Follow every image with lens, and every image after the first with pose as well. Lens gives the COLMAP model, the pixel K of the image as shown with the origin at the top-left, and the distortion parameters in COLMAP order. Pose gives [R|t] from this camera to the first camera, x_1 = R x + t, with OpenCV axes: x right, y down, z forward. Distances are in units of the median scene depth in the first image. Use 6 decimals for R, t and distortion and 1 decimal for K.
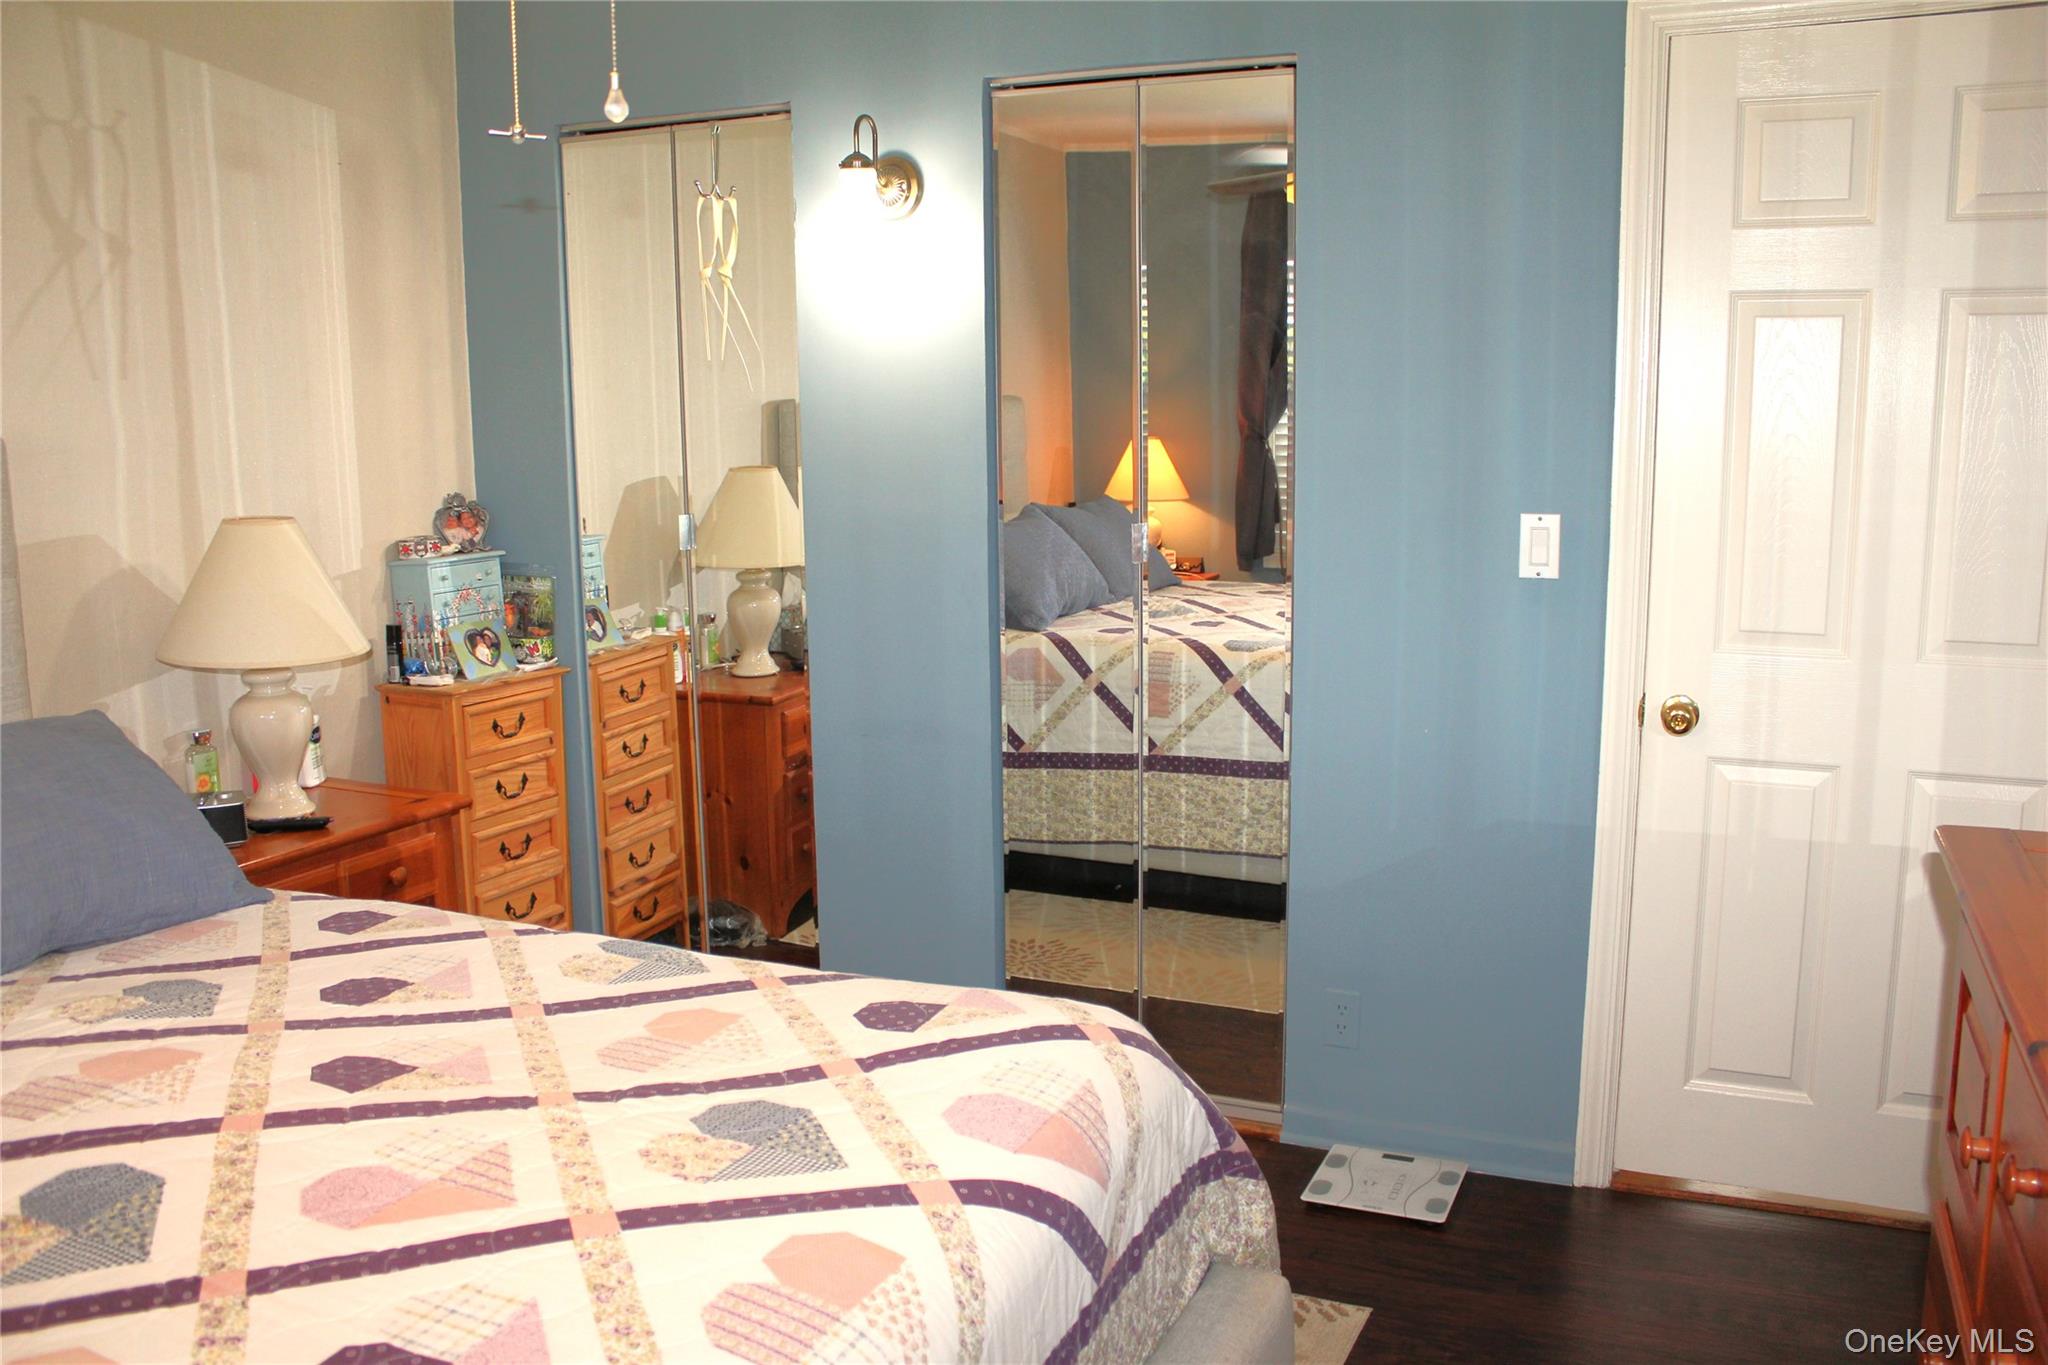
lens RADIAL K [[1684.2, 0, 1037.3], [0, 1684.2, 670.1], [0, 0, 1]] dist [-0.159552, 0.127608]
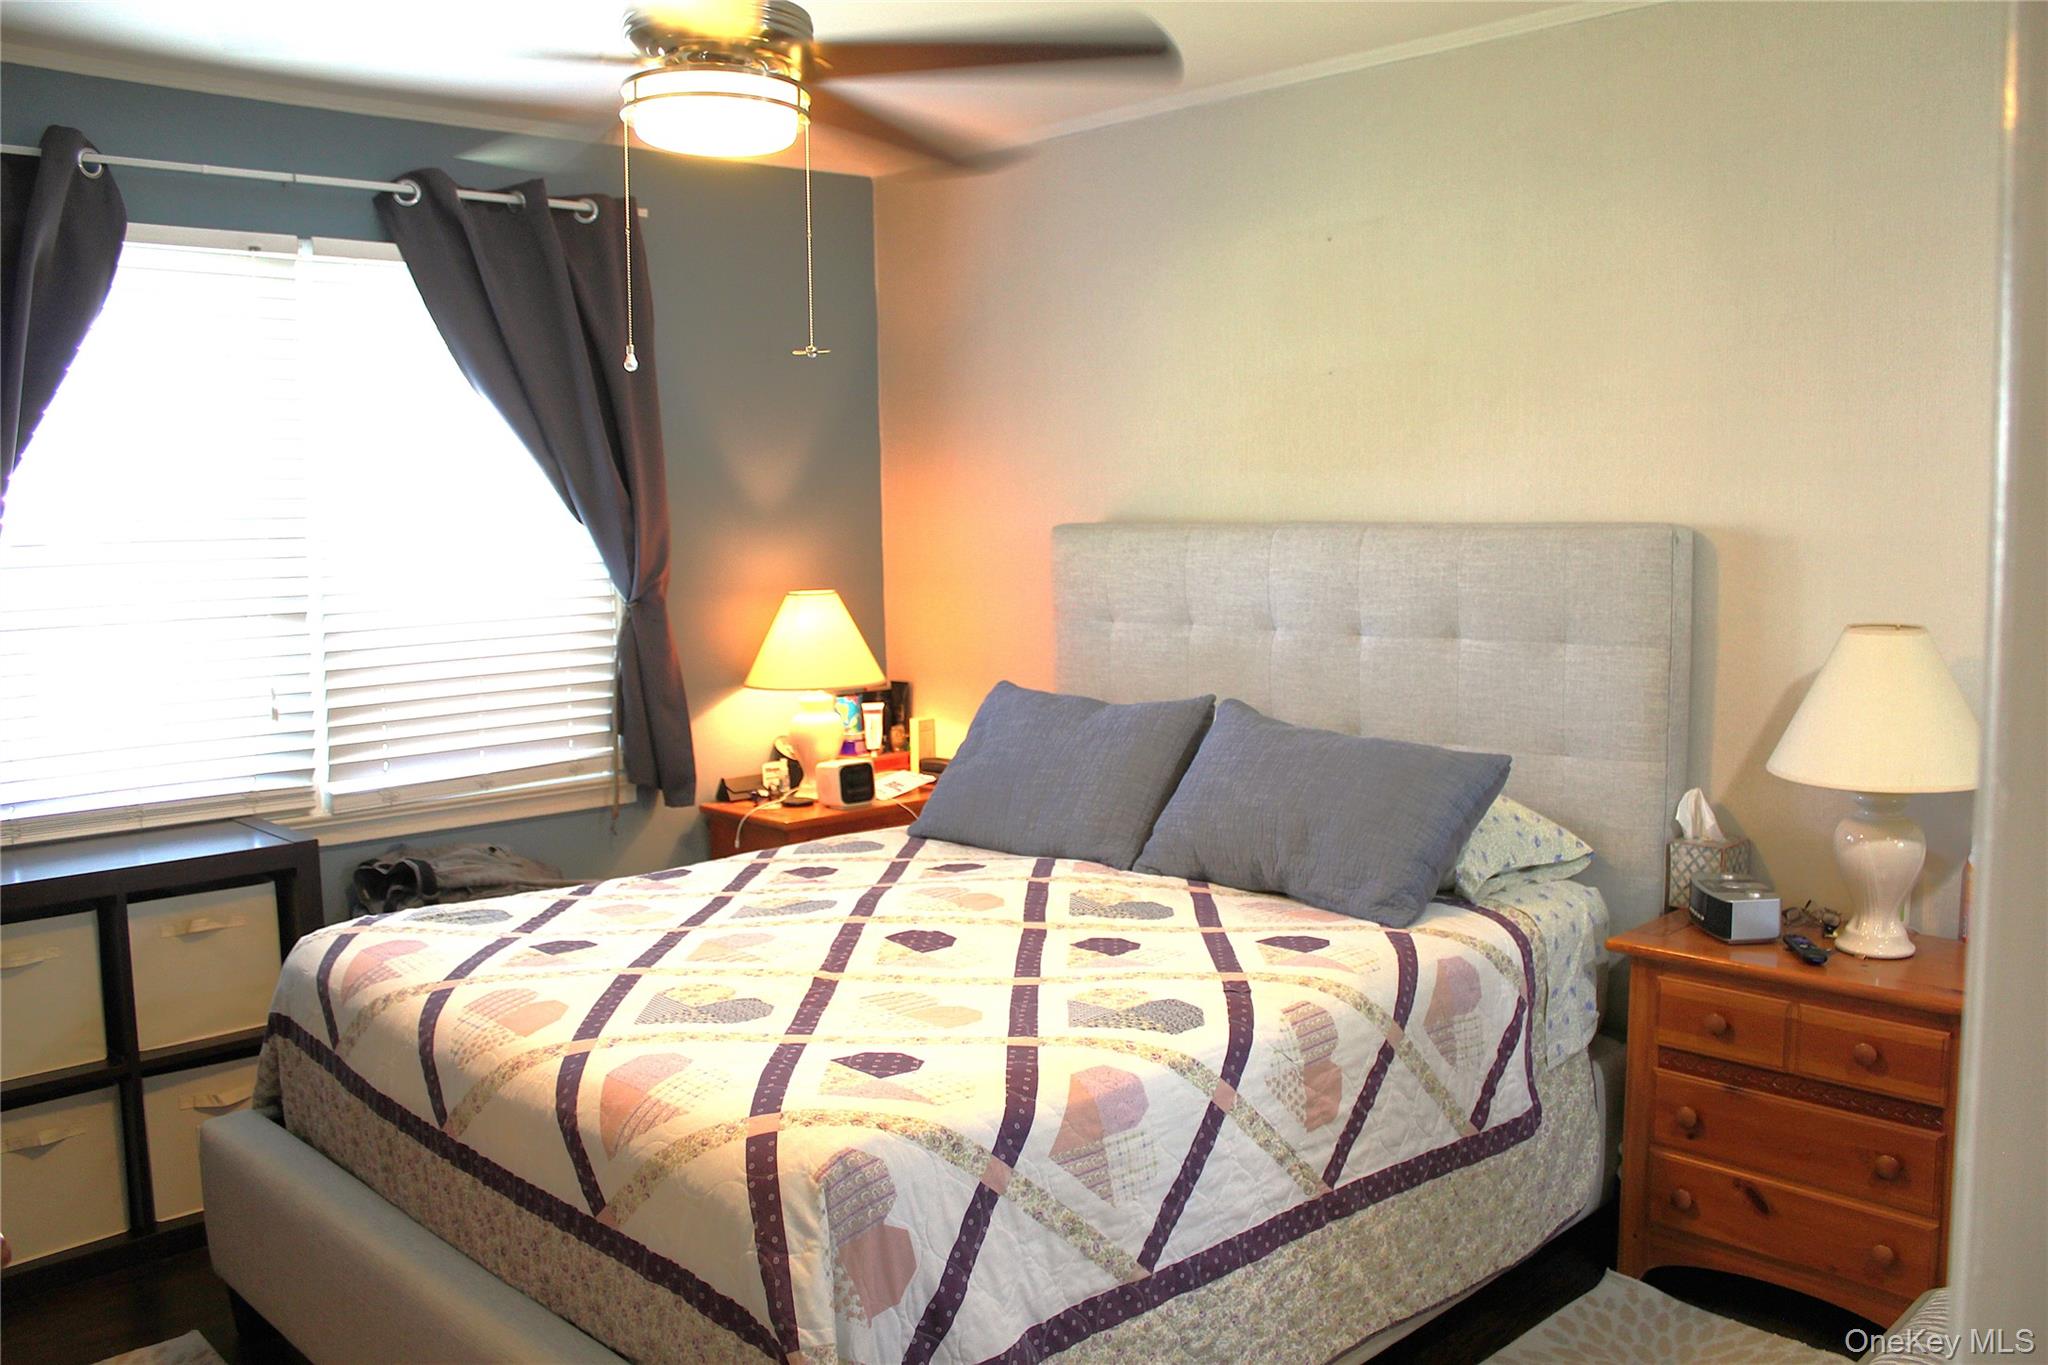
lens RADIAL K [[1684.2, 0, 1037.3], [0, 1684.2, 670.1], [0, 0, 1]] dist [-0.159552, 0.127608]
pose [[-0.379214, 0.099815, -0.919910, 0.896966], [-0.133586, 0.977844, 0.161170, -0.251403], [0.915615, 0.184005, -0.357478, 1.474687]]
